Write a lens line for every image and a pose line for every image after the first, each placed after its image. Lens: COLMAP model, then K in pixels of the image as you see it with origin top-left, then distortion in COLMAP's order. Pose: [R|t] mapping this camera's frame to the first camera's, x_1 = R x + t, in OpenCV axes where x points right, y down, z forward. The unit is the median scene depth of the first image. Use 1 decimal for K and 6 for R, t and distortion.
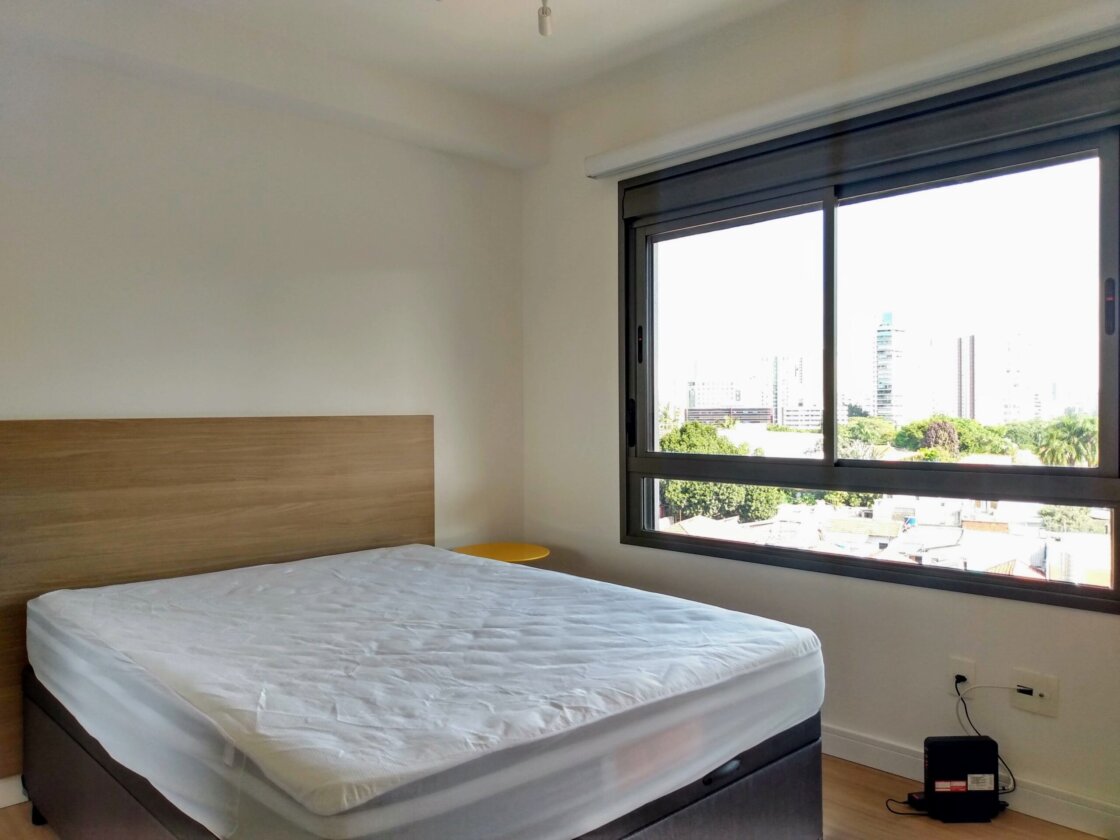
lens RADIAL K [[870.2, 0, 566.3], [0, 870.2, 419.7], [0, 0, 1]] dist [0.058106, -0.082897]
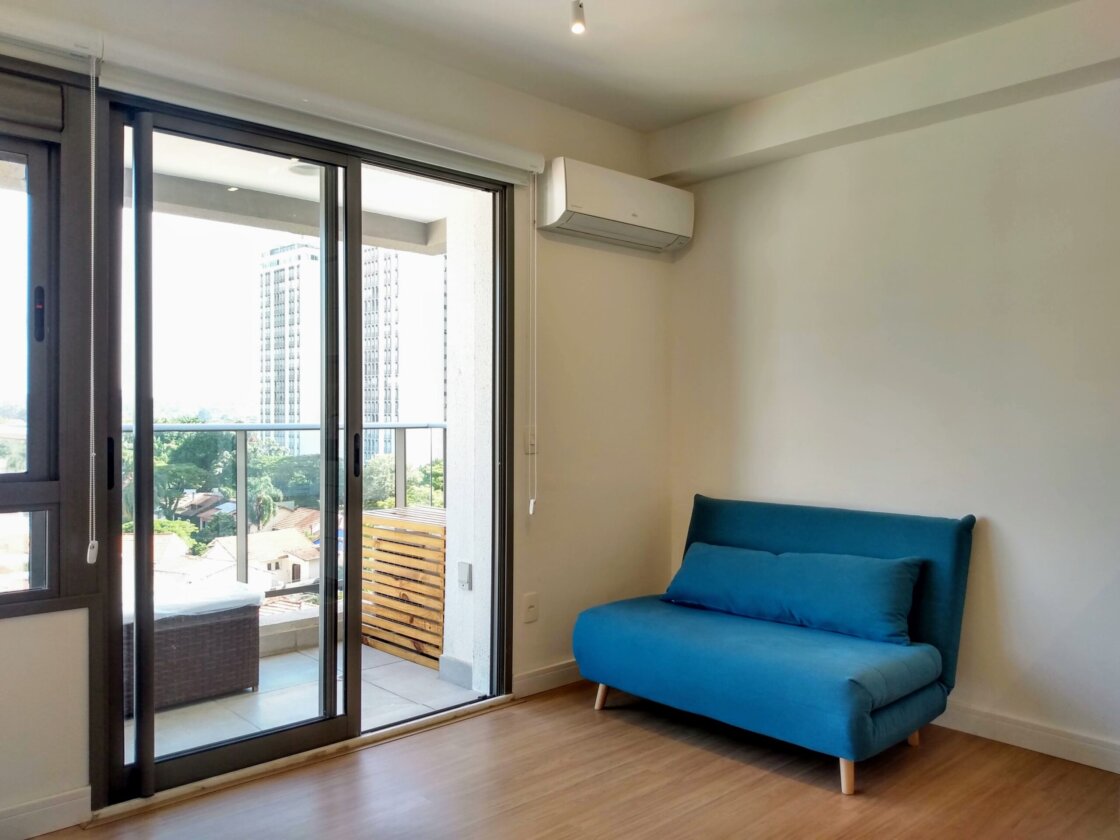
lens RADIAL K [[870.2, 0, 557.3], [0, 870.2, 418.8], [0, 0, 1]] dist [0.058106, -0.082897]
pose [[0.038254, 0.002397, 0.999265, -0.315747], [0.005405, 0.999982, -0.002606, -0.000330], [-0.999253, 0.005501, 0.038240, 0.296634]]
